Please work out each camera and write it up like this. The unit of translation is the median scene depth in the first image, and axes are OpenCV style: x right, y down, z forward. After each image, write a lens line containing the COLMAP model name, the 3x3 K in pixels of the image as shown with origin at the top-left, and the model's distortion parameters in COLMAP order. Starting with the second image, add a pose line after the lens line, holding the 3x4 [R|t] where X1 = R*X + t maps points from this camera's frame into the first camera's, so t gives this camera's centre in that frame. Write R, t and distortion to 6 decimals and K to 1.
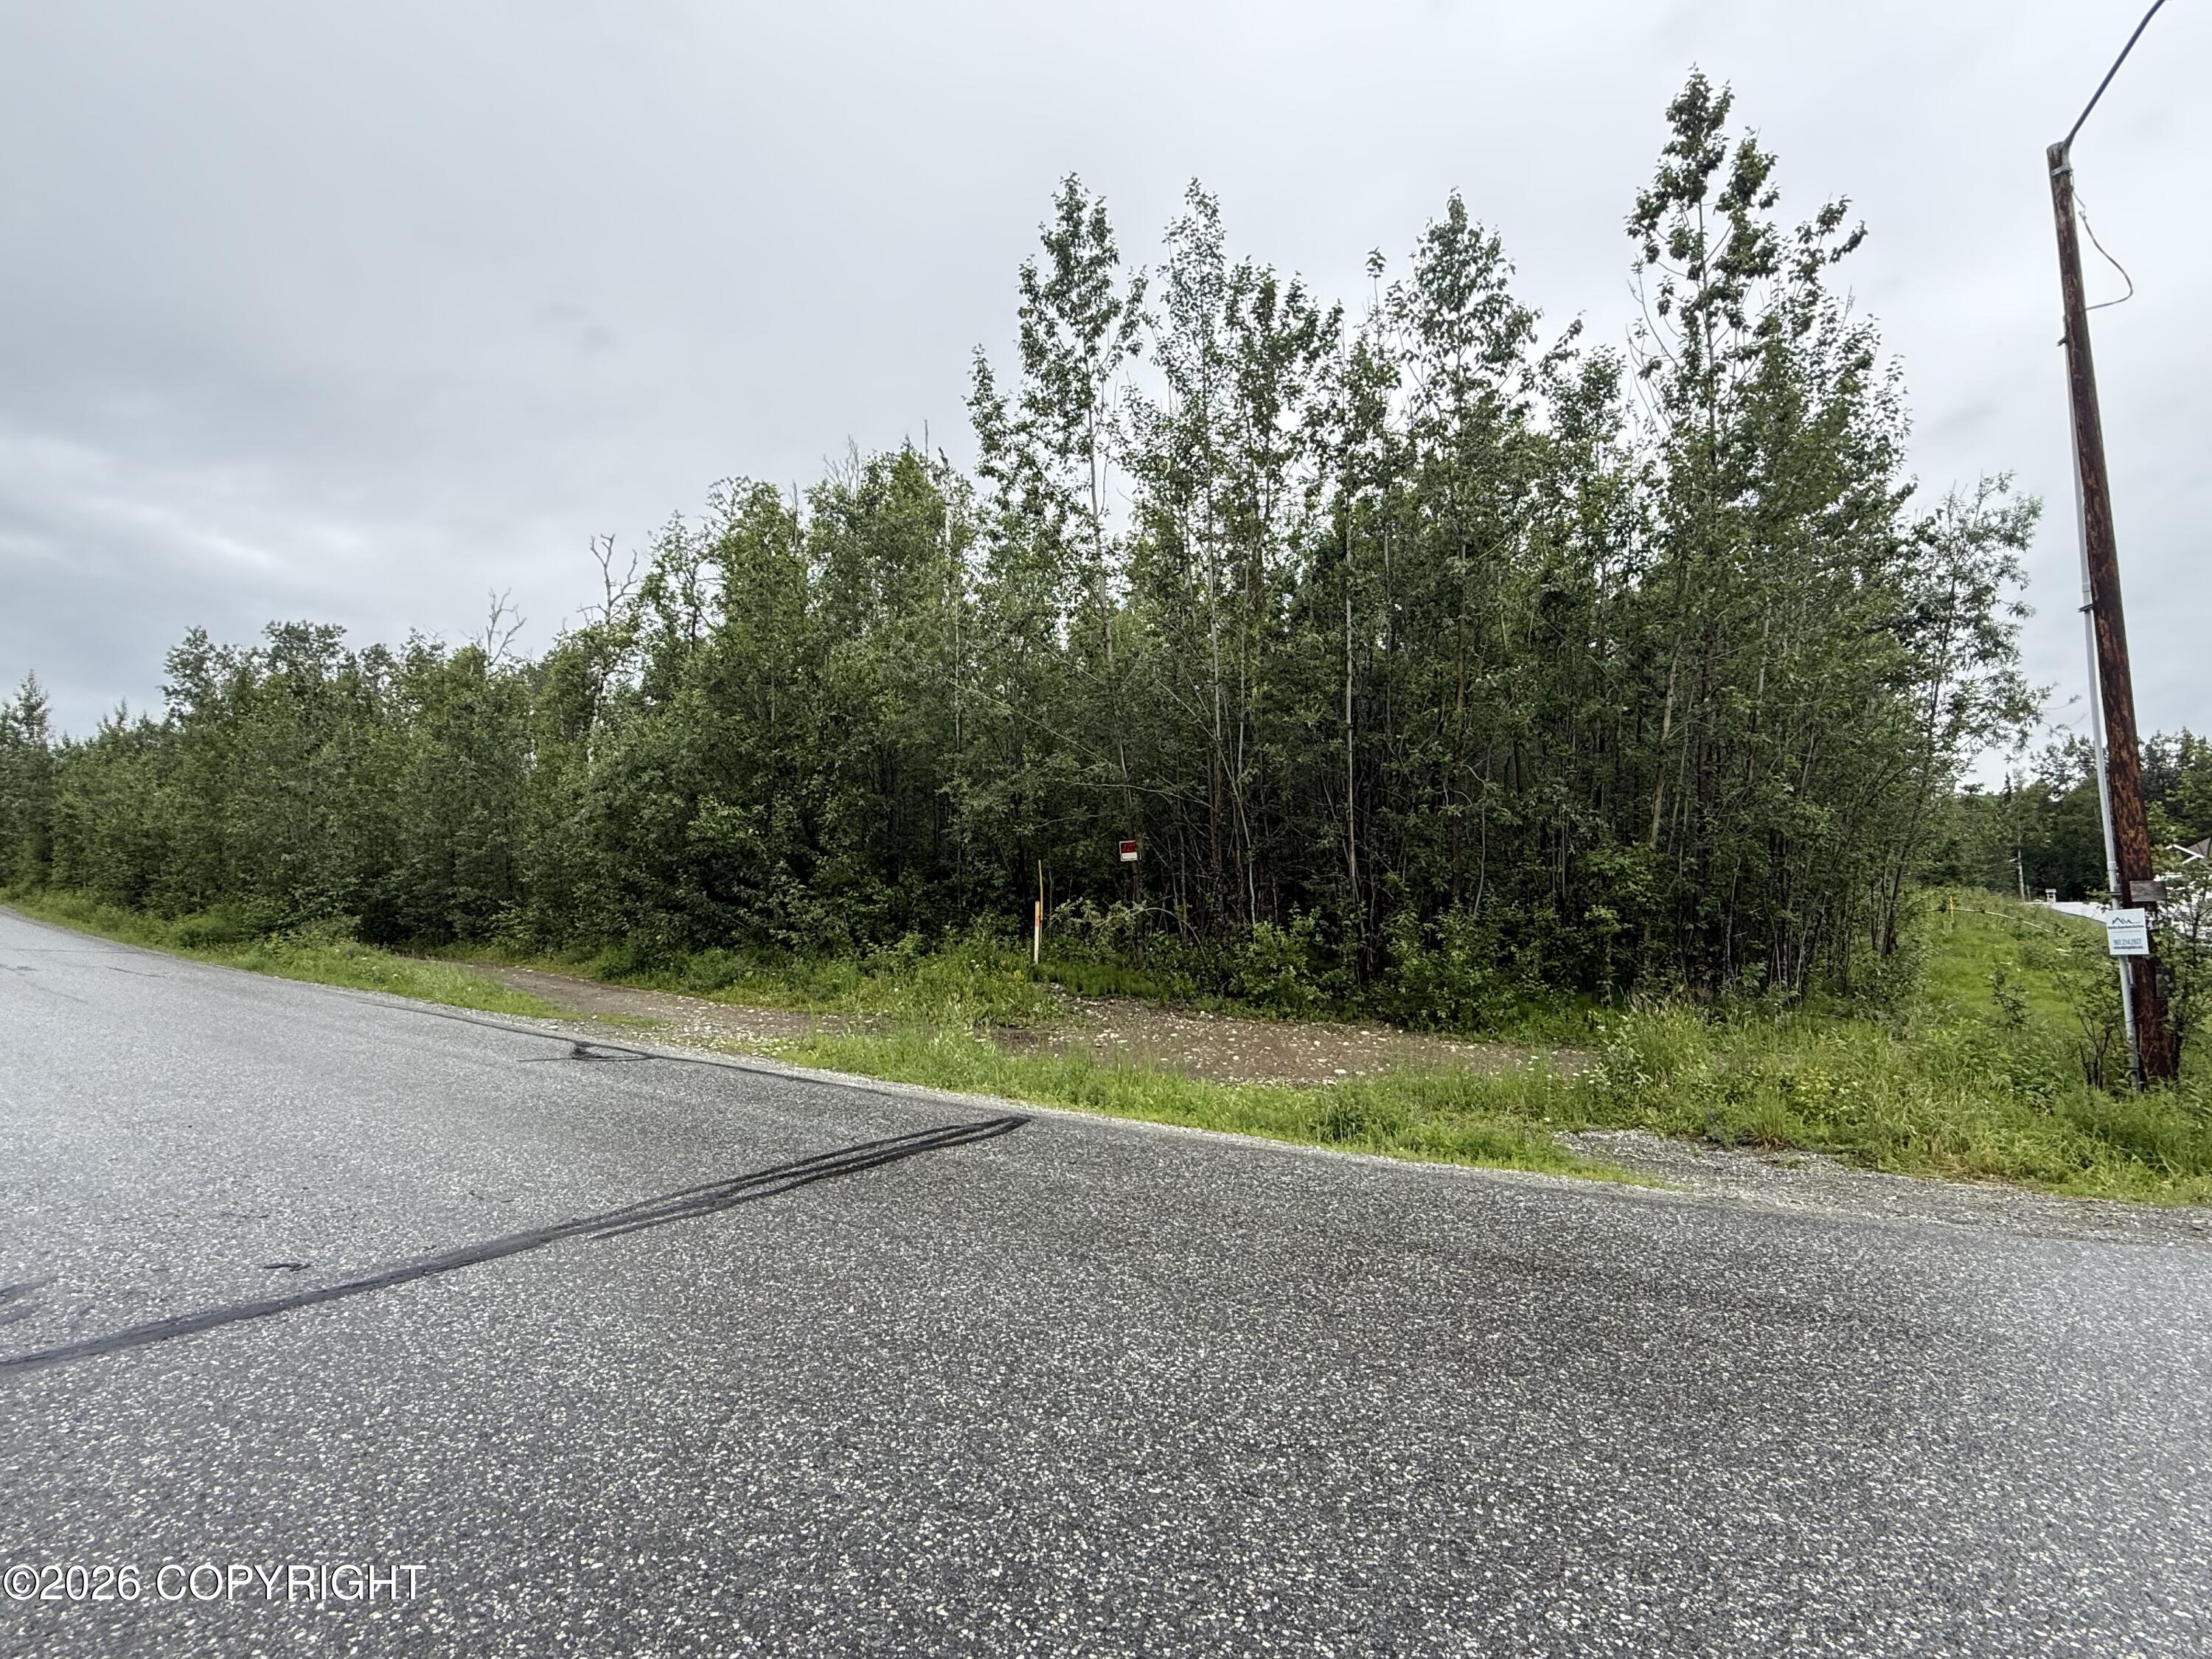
lens RADIAL K [[1076.3, 0, 1127.7], [0, 1076.3, 808.0], [0, 0, 1]] dist [-0.003832, 0.000192]
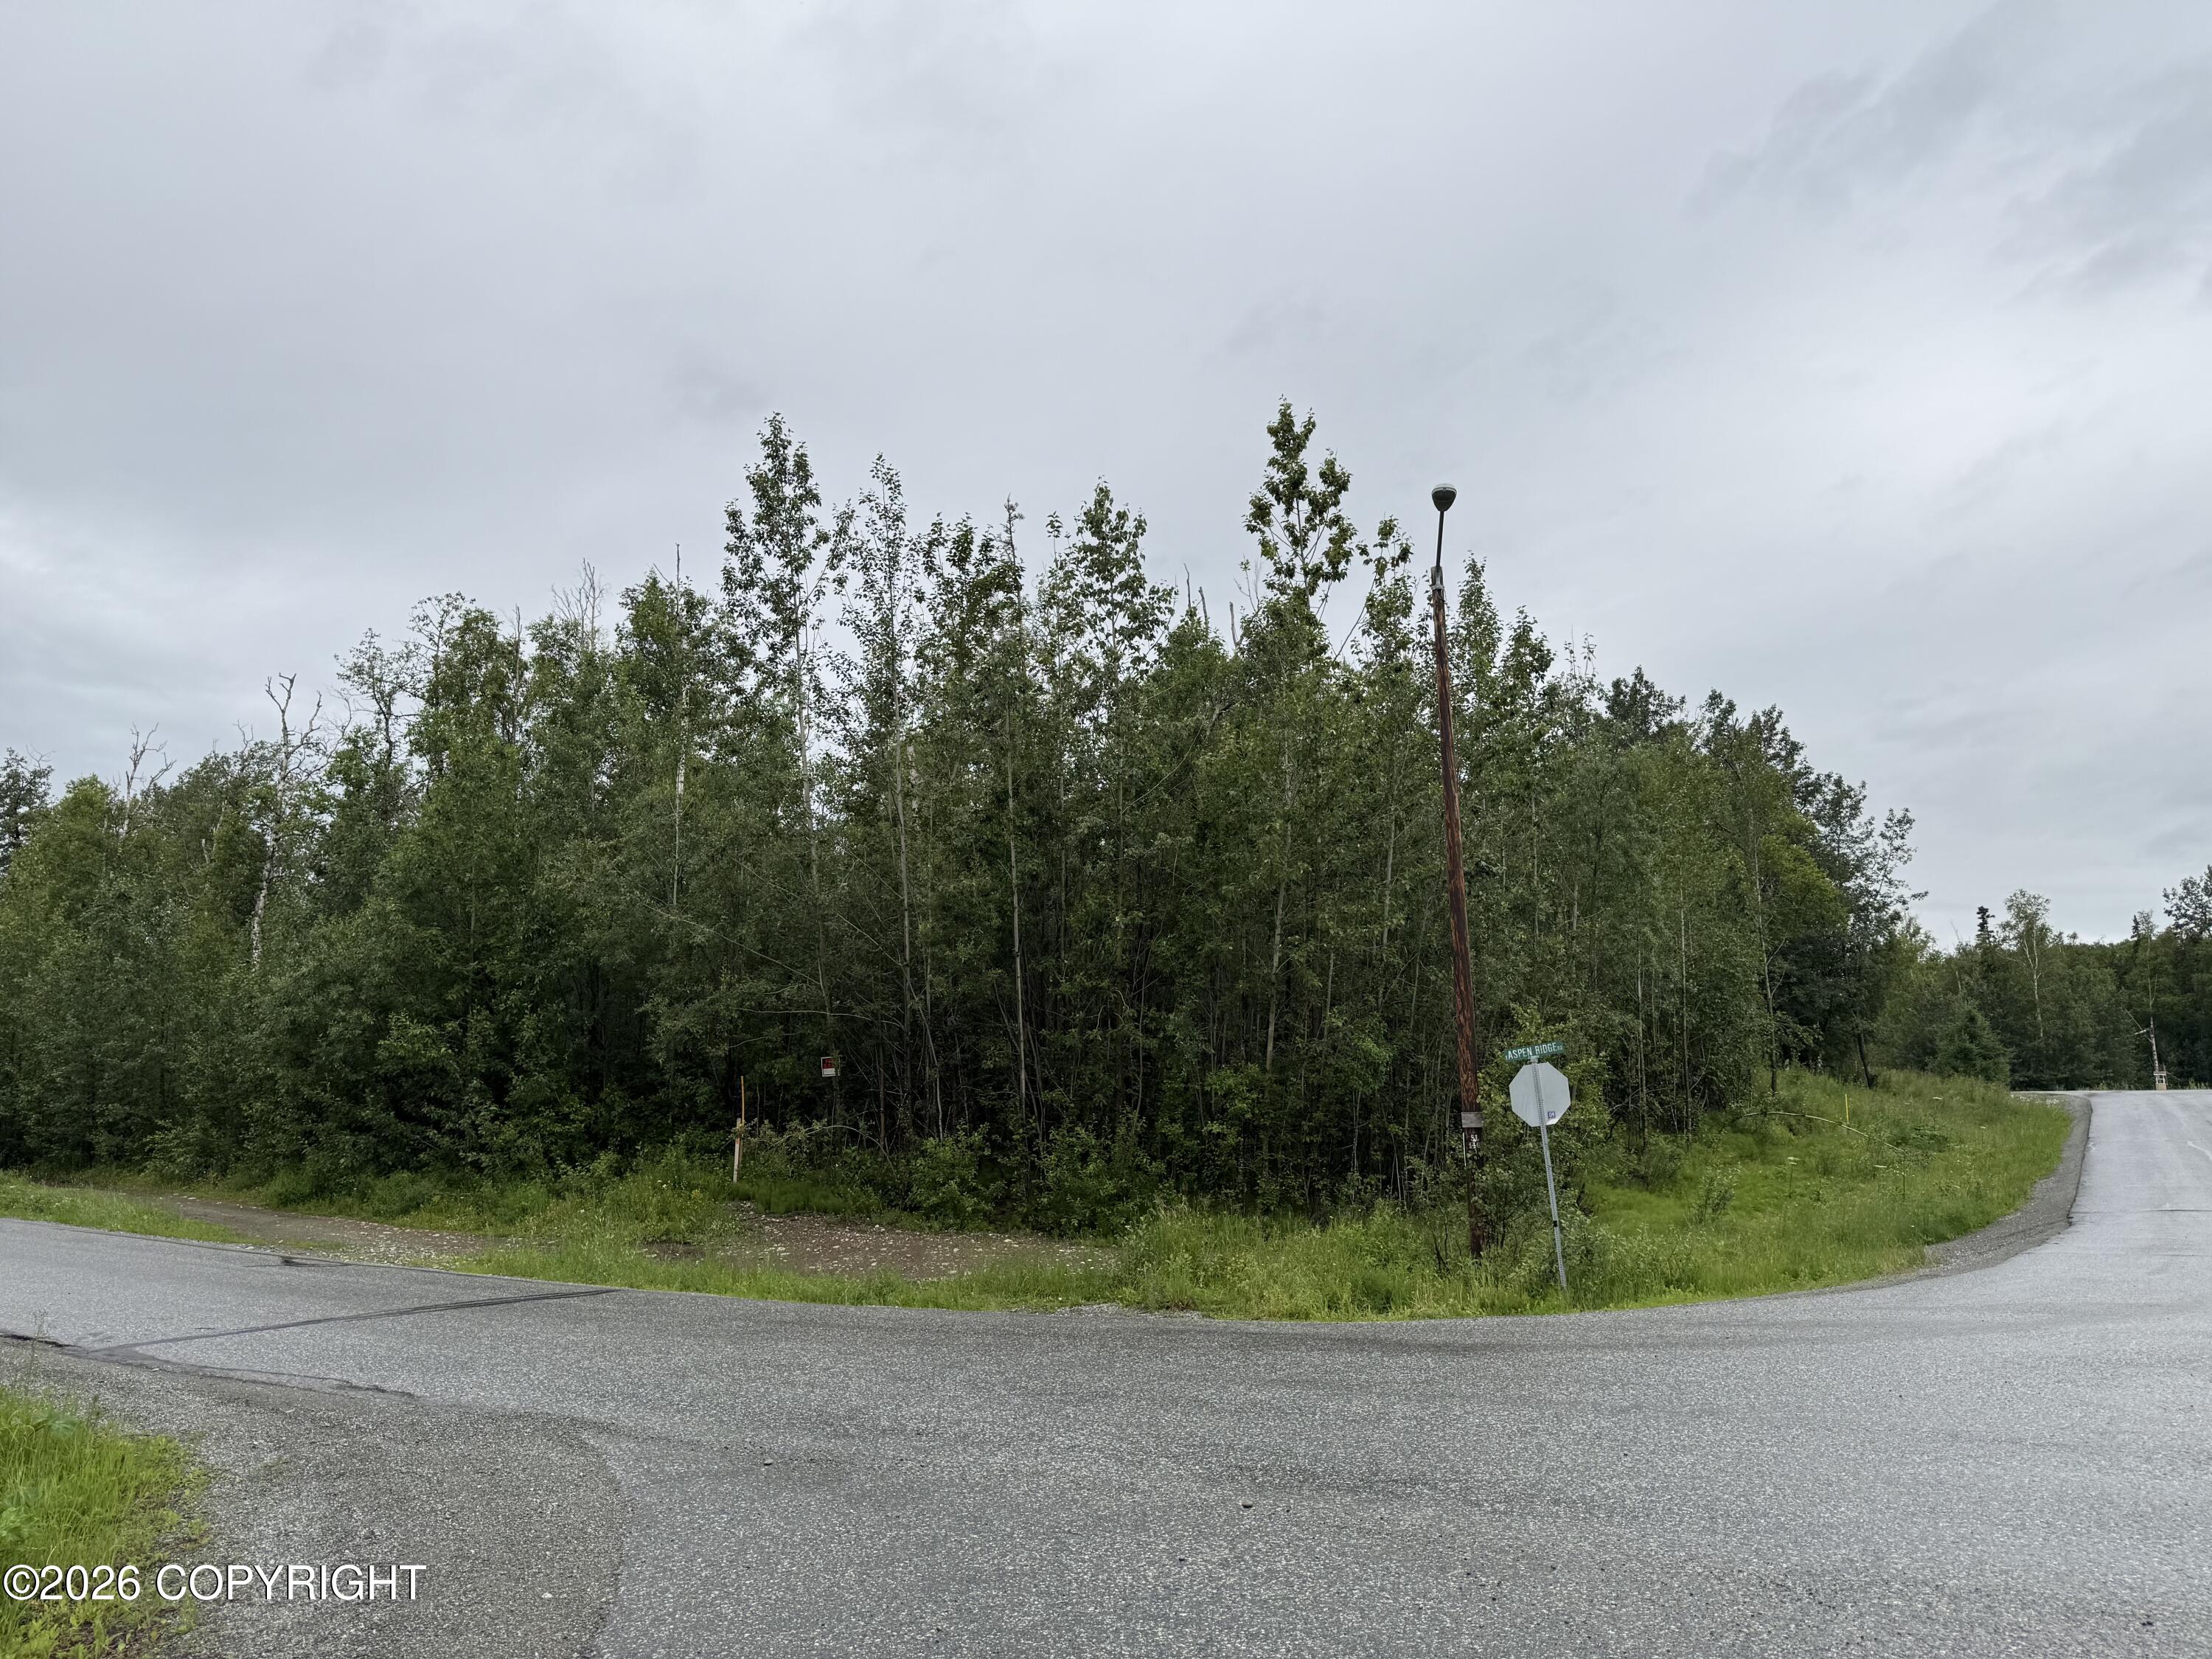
lens RADIAL K [[1584.1, 0, 1140.3], [0, 1584.1, 822.1], [0, 0, 1]] dist [0.054070, -0.070672]
pose [[0.998147, 0.001156, 0.060832, 0.222253], [0.003522, 0.997045, -0.076738, -0.081405], [-0.060741, 0.076810, 0.995194, -0.575218]]
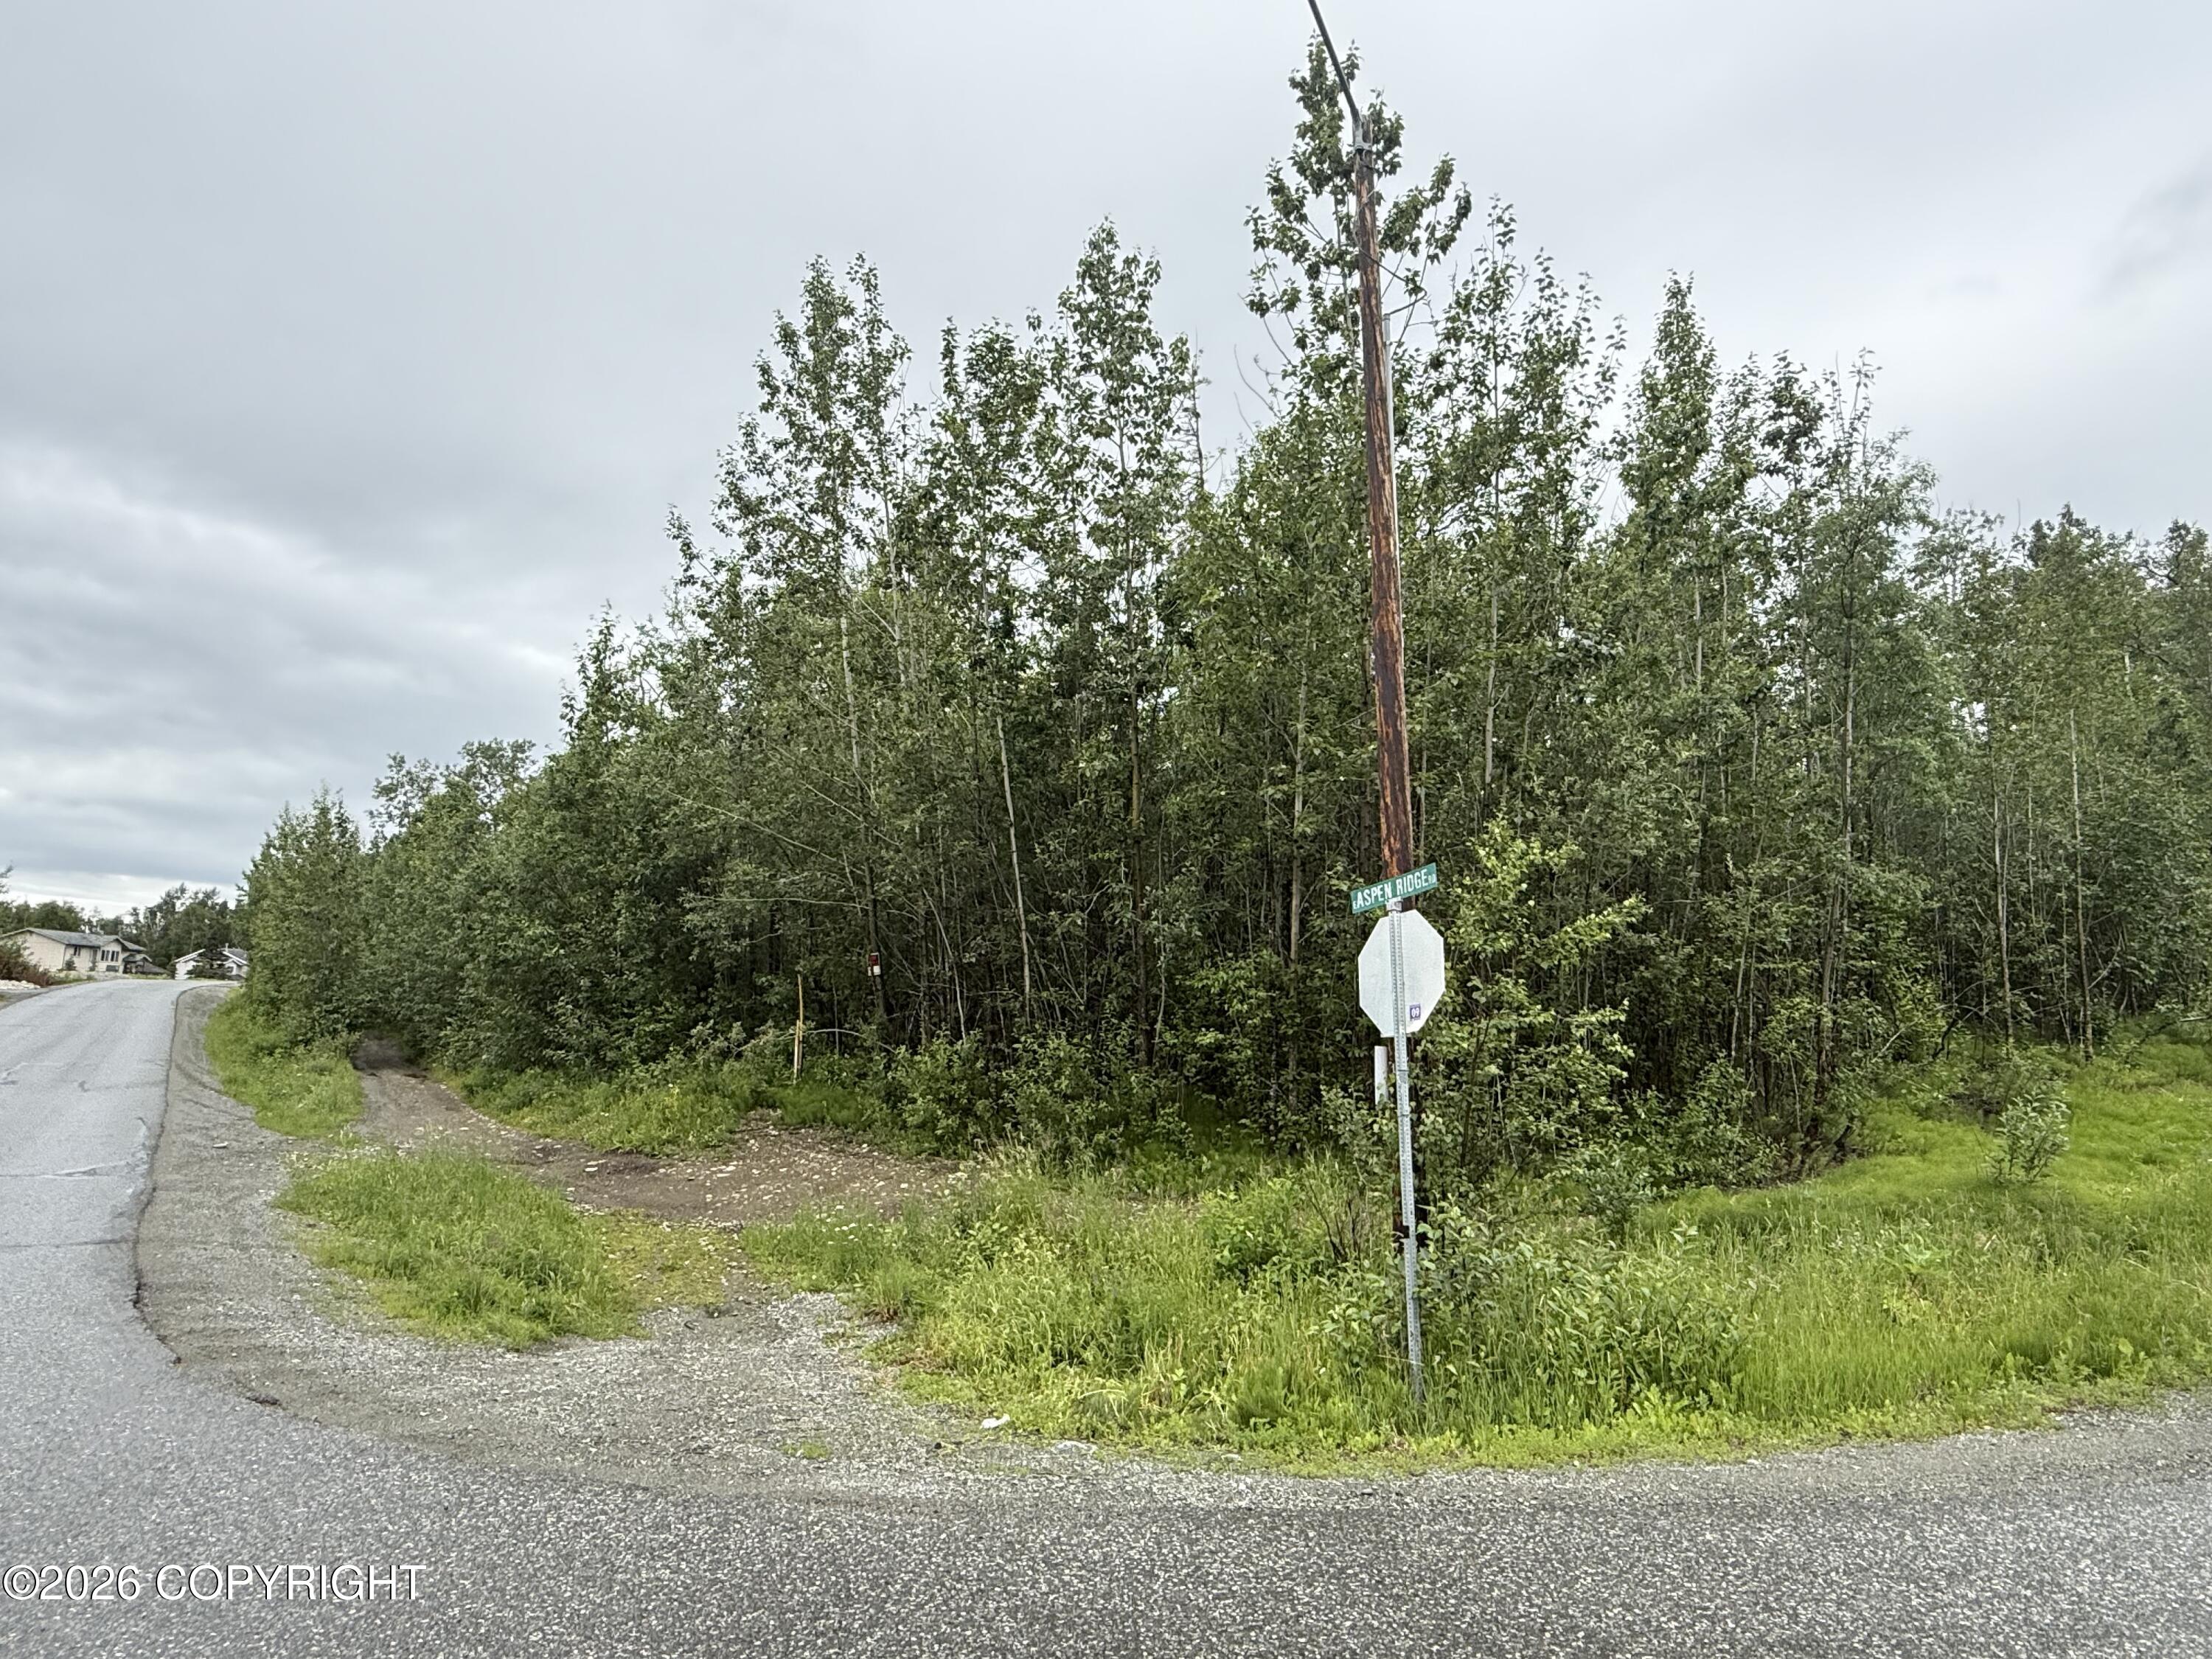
lens RADIAL K [[1303.3, 0, 1111.9], [0, 1303.3, 848.5], [0, 0, 1]] dist [0.000449, -0.000191]
pose [[0.951900, -0.046445, -0.302868, 0.562449], [0.038395, 0.998735, -0.032481, -0.017829], [0.303994, 0.019290, 0.952479, -0.009678]]
